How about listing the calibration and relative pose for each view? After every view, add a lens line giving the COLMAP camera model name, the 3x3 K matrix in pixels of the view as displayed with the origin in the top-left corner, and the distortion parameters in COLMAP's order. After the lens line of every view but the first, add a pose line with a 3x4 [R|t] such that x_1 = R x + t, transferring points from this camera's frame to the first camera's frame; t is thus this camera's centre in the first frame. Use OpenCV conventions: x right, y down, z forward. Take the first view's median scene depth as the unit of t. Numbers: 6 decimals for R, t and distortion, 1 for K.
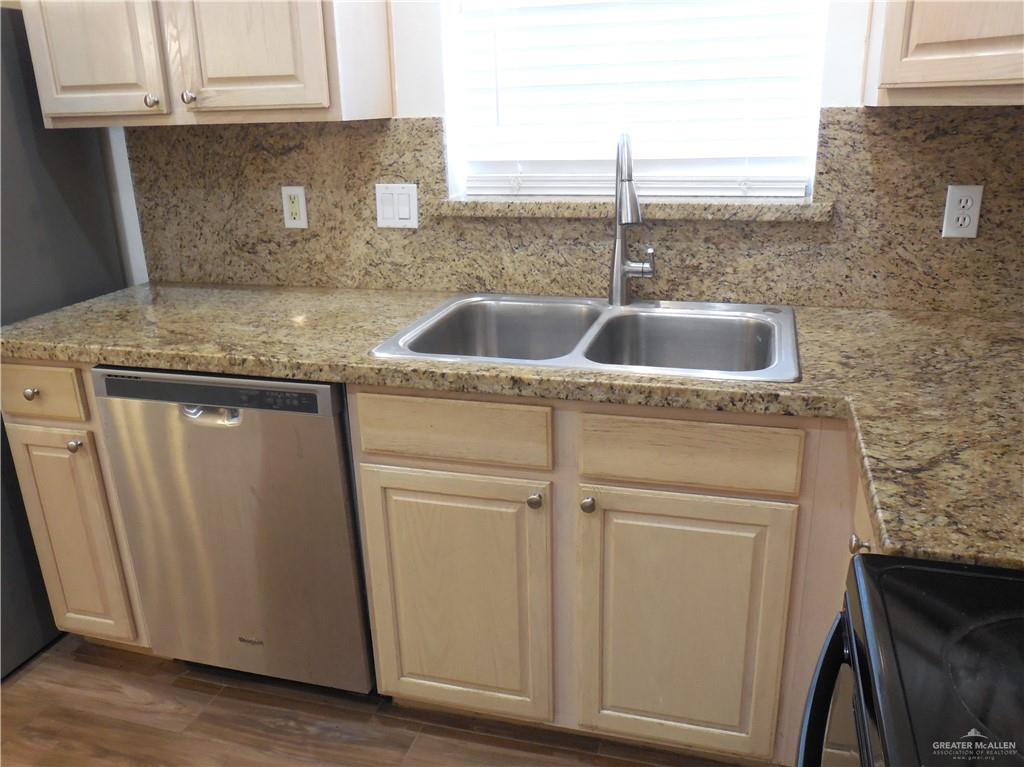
lens RADIAL K [[826.6, 0, 515.9], [0, 826.6, 388.3], [0, 0, 1]] dist [-0.052449, 0.048822]
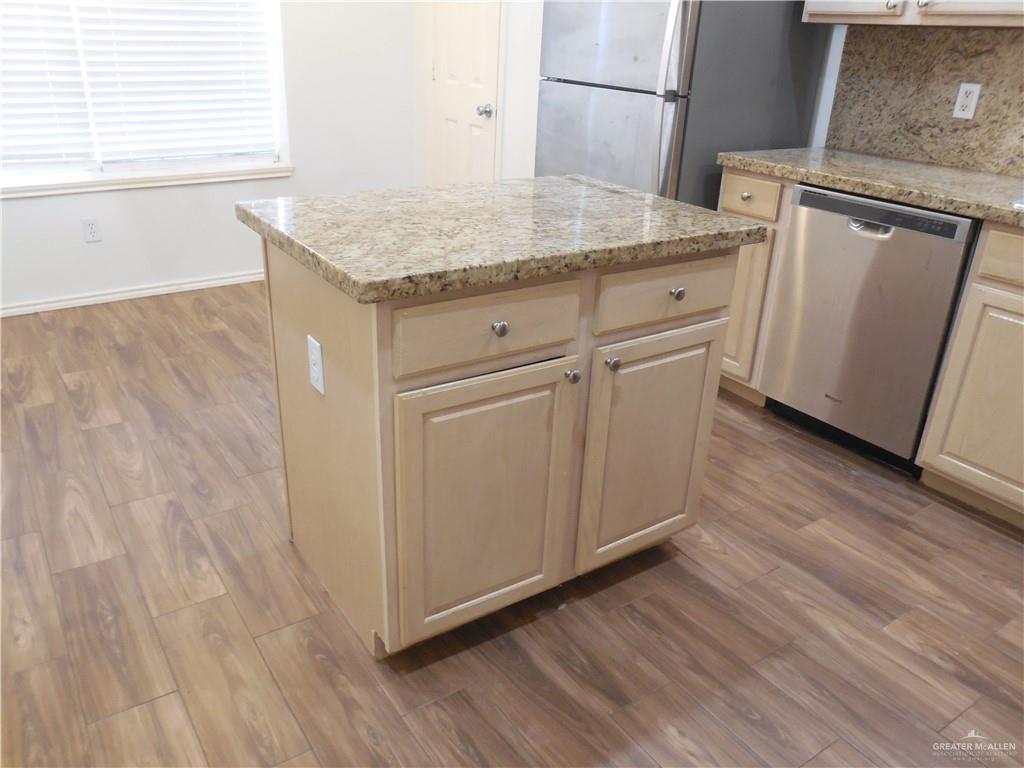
lens RADIAL K [[790.7, 0, 508.3], [0, 790.7, 394.2], [0, 0, 1]] dist [-0.051508, 0.038719]
pose [[0.766411, 0.317641, -0.558318, 0.001861], [-0.265418, 0.948107, 0.175058, 0.208022], [0.584951, 0.014021, 0.810948, -0.424107]]
